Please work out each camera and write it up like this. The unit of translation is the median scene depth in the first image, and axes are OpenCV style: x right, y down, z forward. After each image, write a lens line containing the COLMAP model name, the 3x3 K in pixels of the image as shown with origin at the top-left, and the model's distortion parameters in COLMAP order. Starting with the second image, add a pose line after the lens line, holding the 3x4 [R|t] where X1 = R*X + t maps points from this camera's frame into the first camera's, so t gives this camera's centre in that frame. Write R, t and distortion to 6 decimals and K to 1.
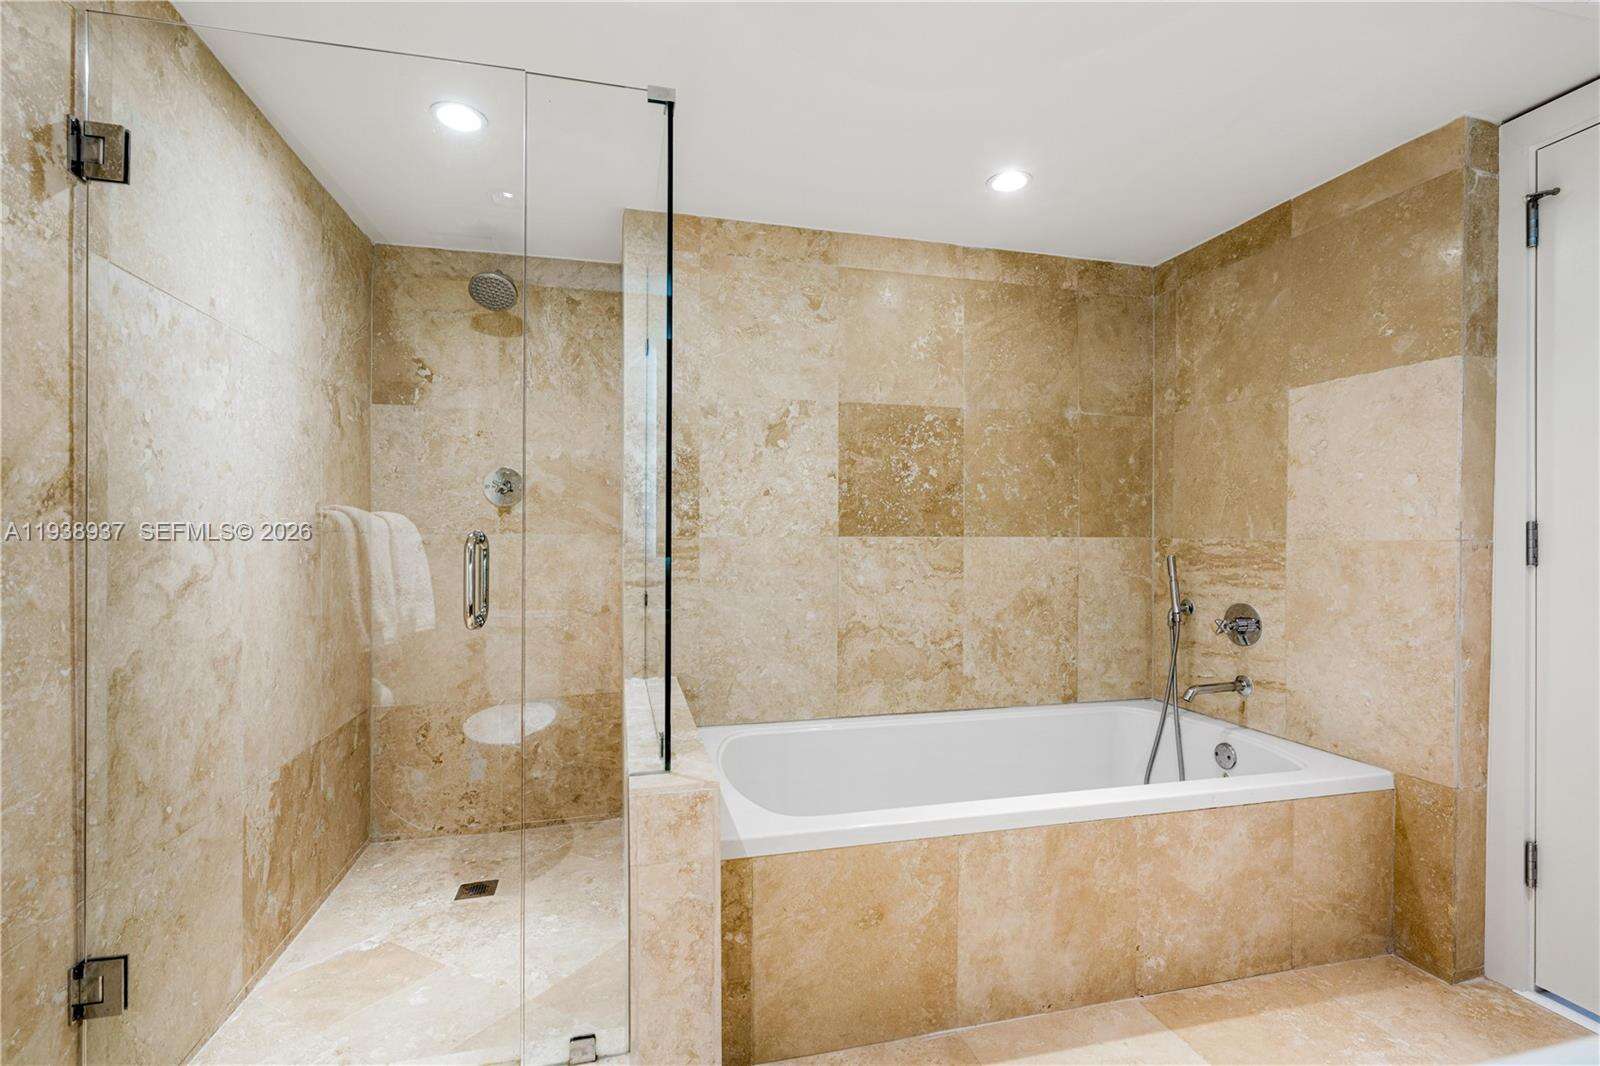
lens RADIAL K [[735.3, 0, 795.7], [0, 735.3, 540.8], [0, 0, 1]] dist [-0.004838, 0.002654]
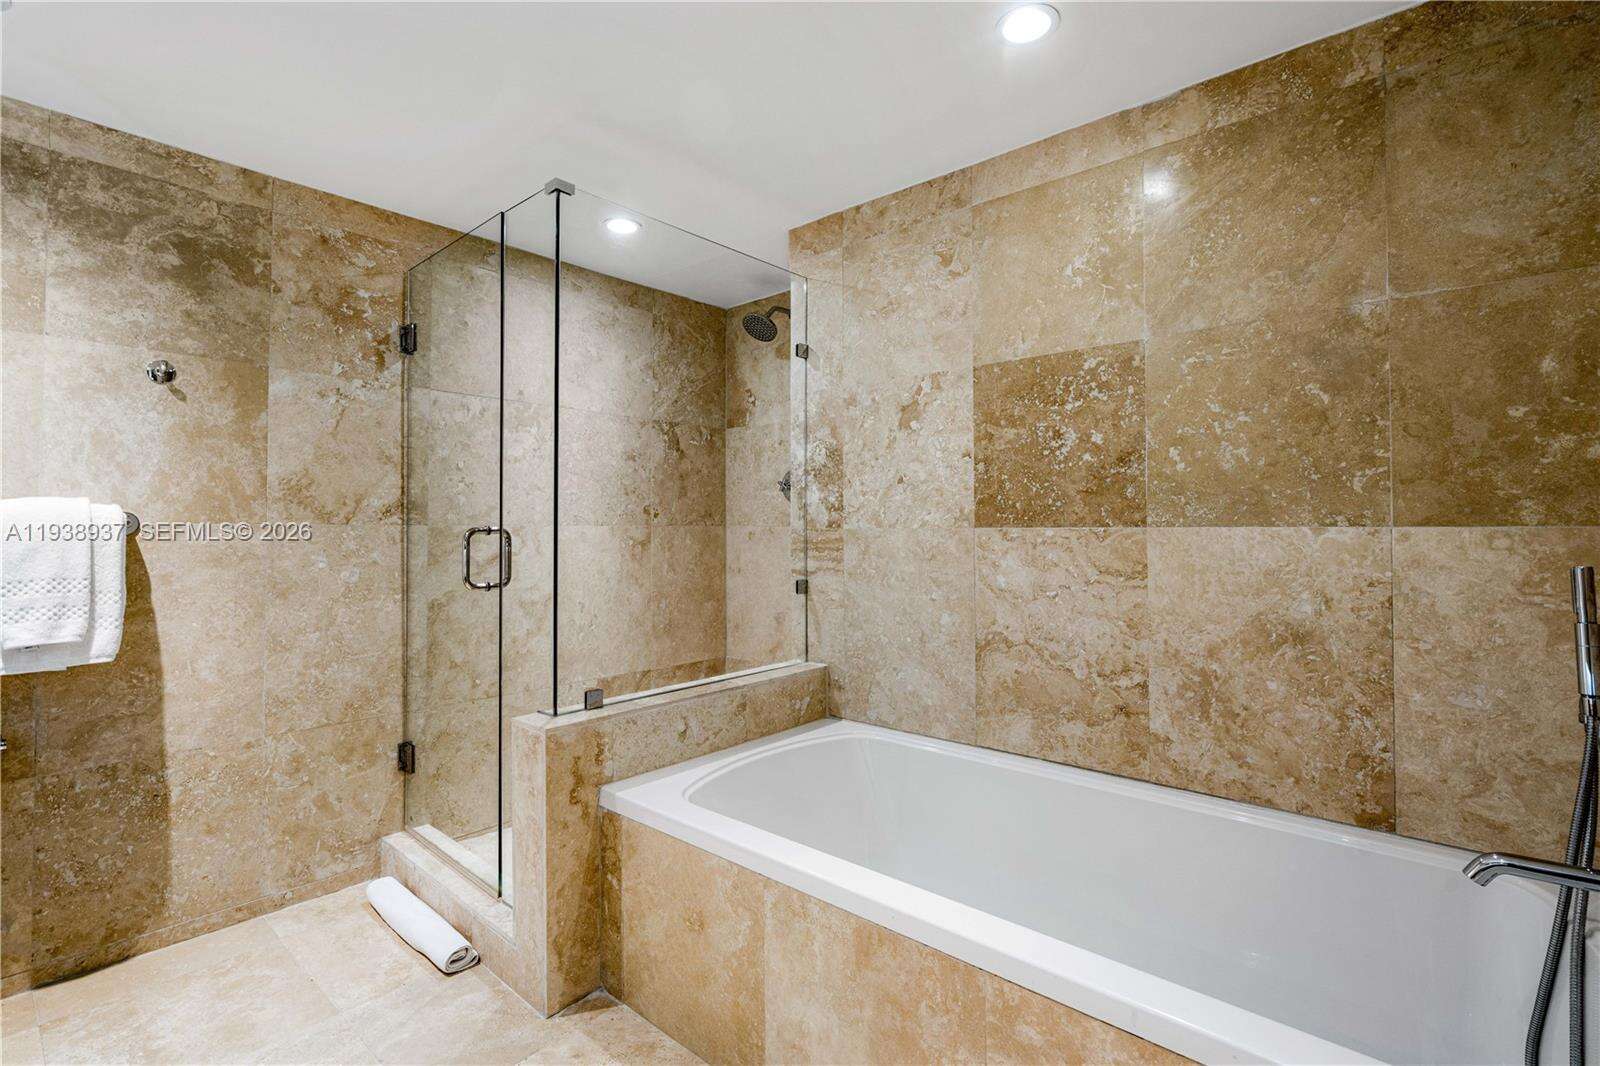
lens RADIAL K [[735.3, 0, 768.0], [0, 735.3, 518.6], [0, 0, 1]] dist [-0.004838, 0.002654]
pose [[0.560460, -0.013322, -0.828074, 0.617990], [0.000360, 0.999874, -0.015842, -0.002710], [0.828182, 0.008581, 0.560394, 0.339848]]
